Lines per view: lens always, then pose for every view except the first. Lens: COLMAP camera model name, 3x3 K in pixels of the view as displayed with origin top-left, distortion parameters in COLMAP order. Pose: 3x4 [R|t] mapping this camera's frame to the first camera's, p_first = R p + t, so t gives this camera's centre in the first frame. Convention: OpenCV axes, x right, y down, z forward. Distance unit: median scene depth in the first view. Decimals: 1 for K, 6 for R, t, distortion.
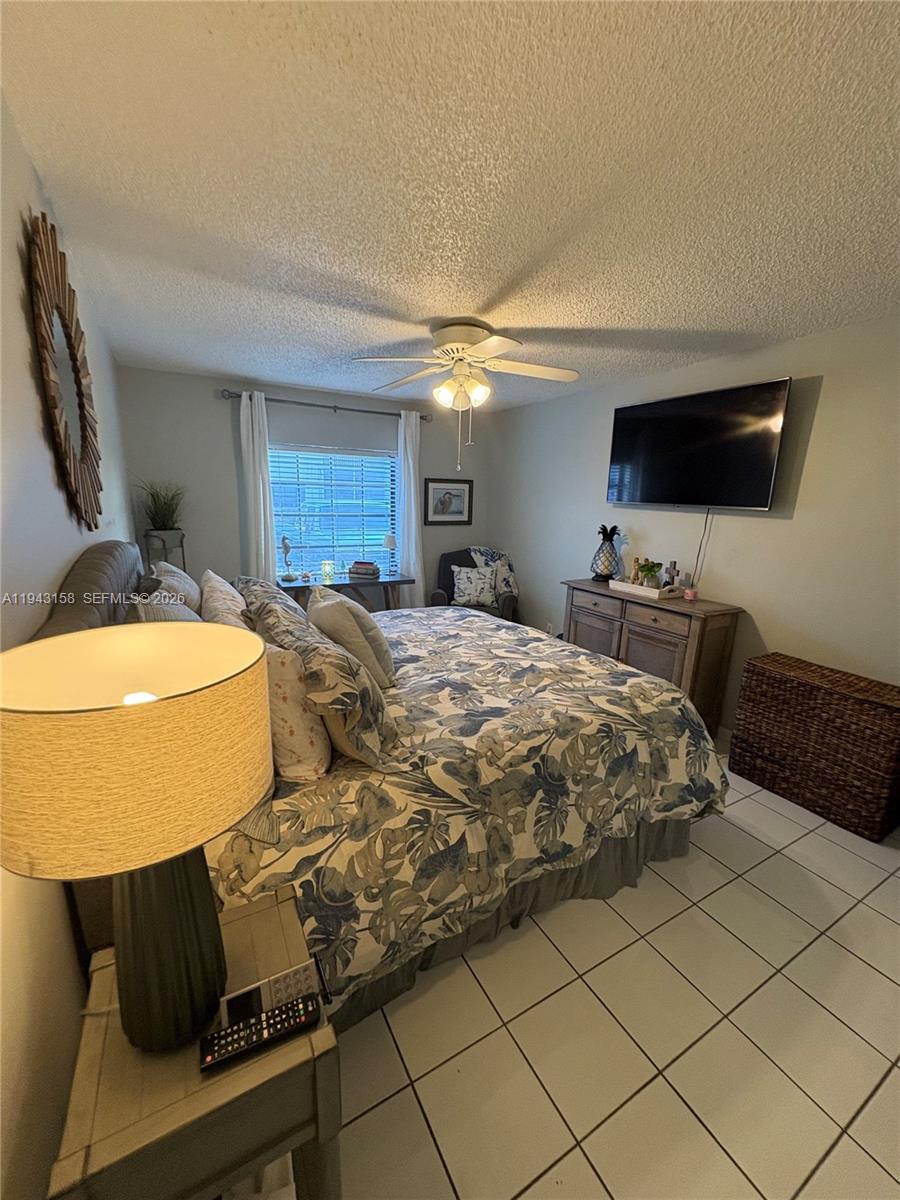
lens RADIAL K [[477.4, 0, 448.9], [0, 477.4, 601.3], [0, 0, 1]] dist [-0.000324, 0.000026]
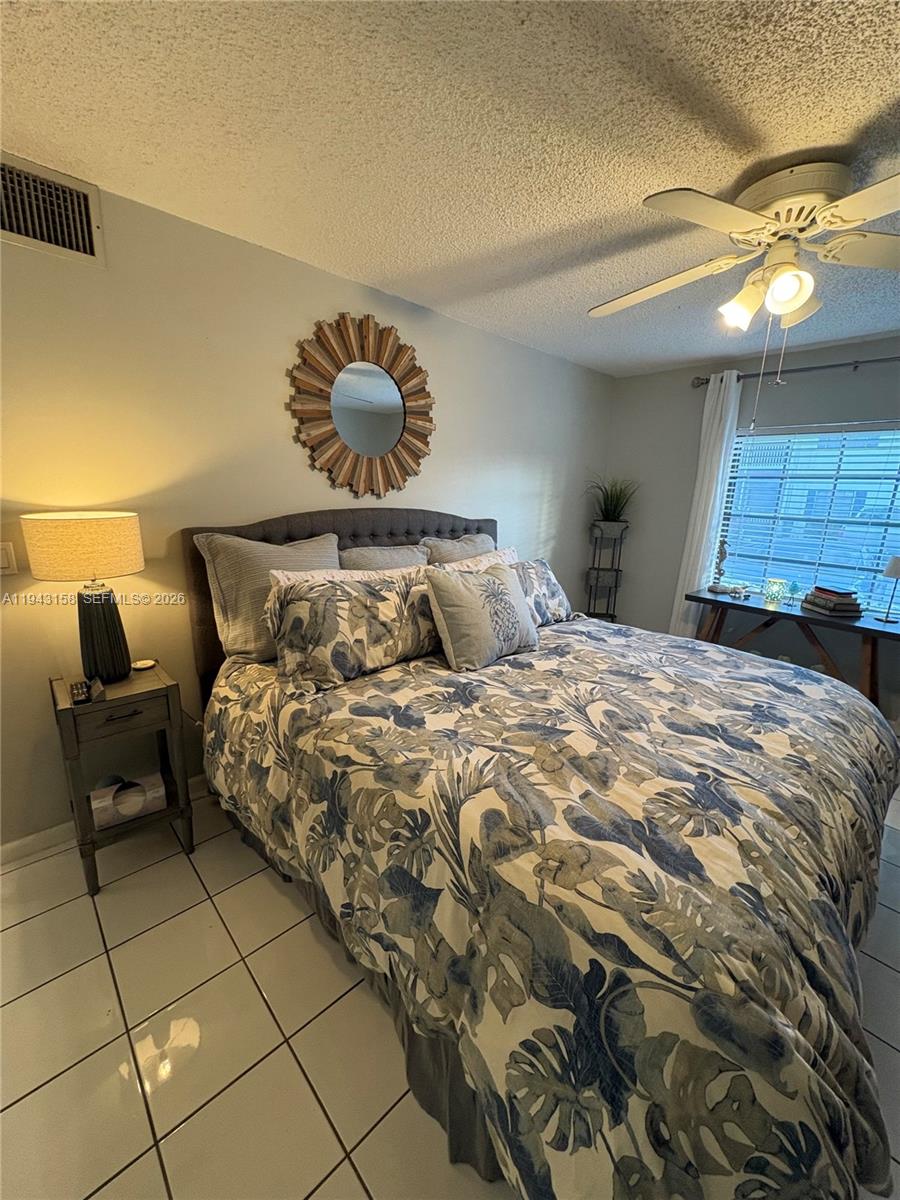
lens RADIAL K [[477.4, 0, 448.9], [0, 477.4, 601.3], [0, 0, 1]] dist [-0.000324, 0.000026]
pose [[0.238705, 0.206050, -0.948980, 0.713327], [-0.234665, 0.960507, 0.149526, -0.088878], [0.942312, 0.186999, 0.277631, 0.665558]]
